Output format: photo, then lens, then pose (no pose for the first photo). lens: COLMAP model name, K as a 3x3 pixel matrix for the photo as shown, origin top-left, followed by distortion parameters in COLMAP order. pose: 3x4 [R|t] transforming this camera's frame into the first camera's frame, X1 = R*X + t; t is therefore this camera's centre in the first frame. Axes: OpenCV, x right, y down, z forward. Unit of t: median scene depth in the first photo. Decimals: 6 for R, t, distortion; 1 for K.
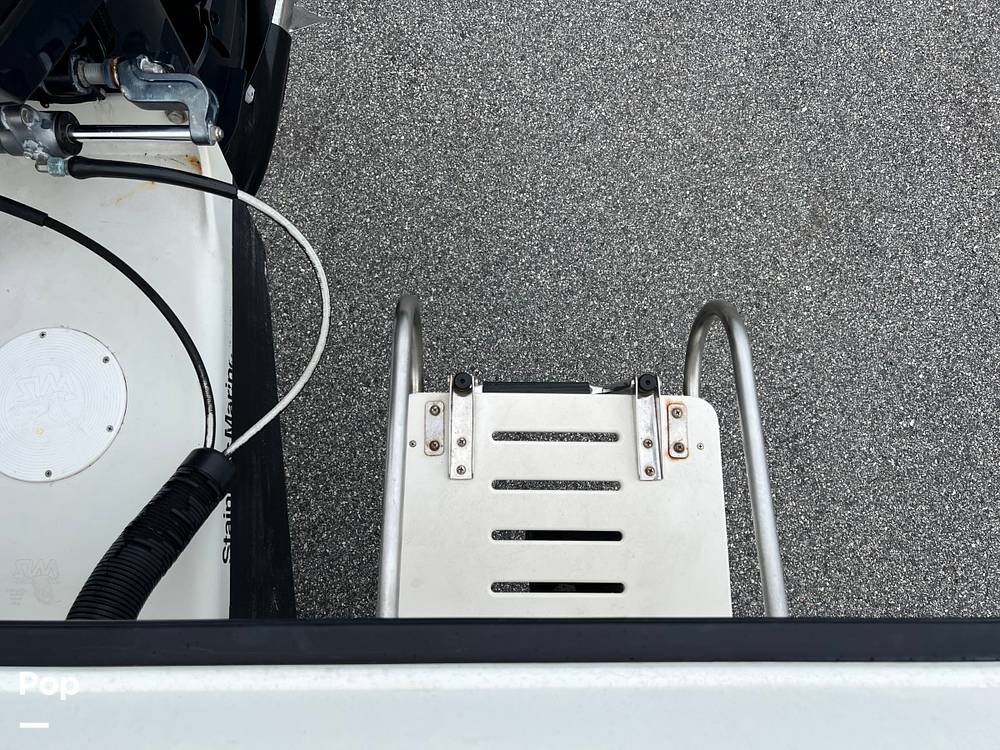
lens RADIAL K [[751.0, 0, 499.8], [0, 751.0, 386.0], [0, 0, 1]] dist [0.005024, -0.006991]
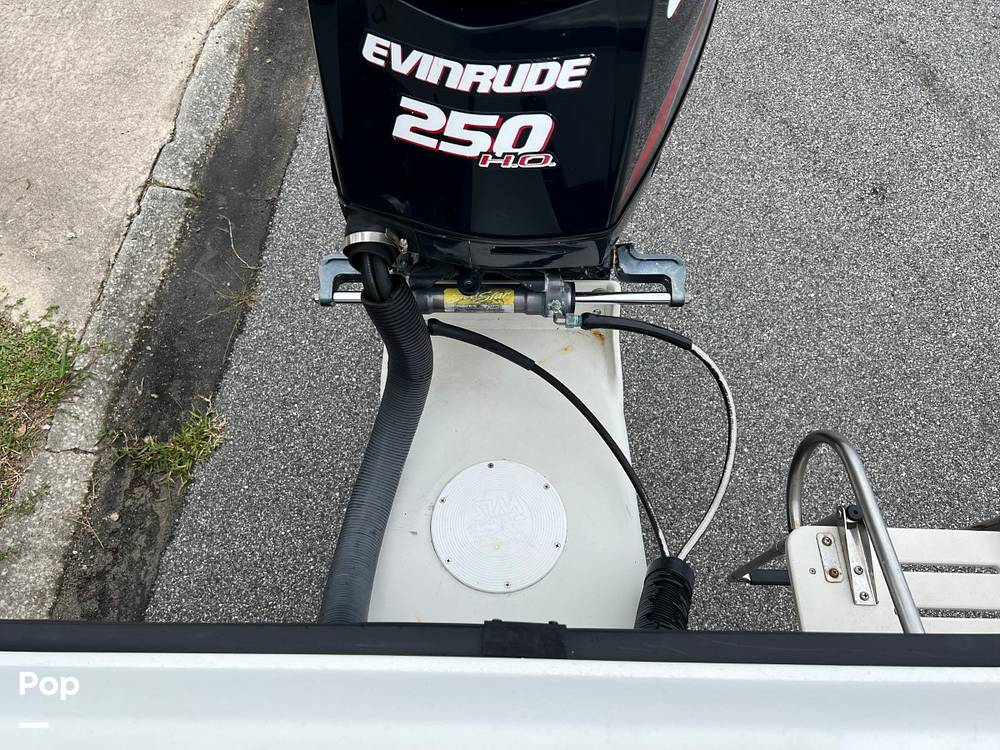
lens RADIAL K [[752.4, 0, 500.0], [0, 752.4, 375.0], [0, 0, 1]] dist [0.078907, -0.093459]
pose [[0.999899, 0.011918, -0.007725, -0.277276], [-0.013833, 0.940484, -0.339555, 0.093660], [0.003218, 0.339628, 0.940554, -0.071644]]
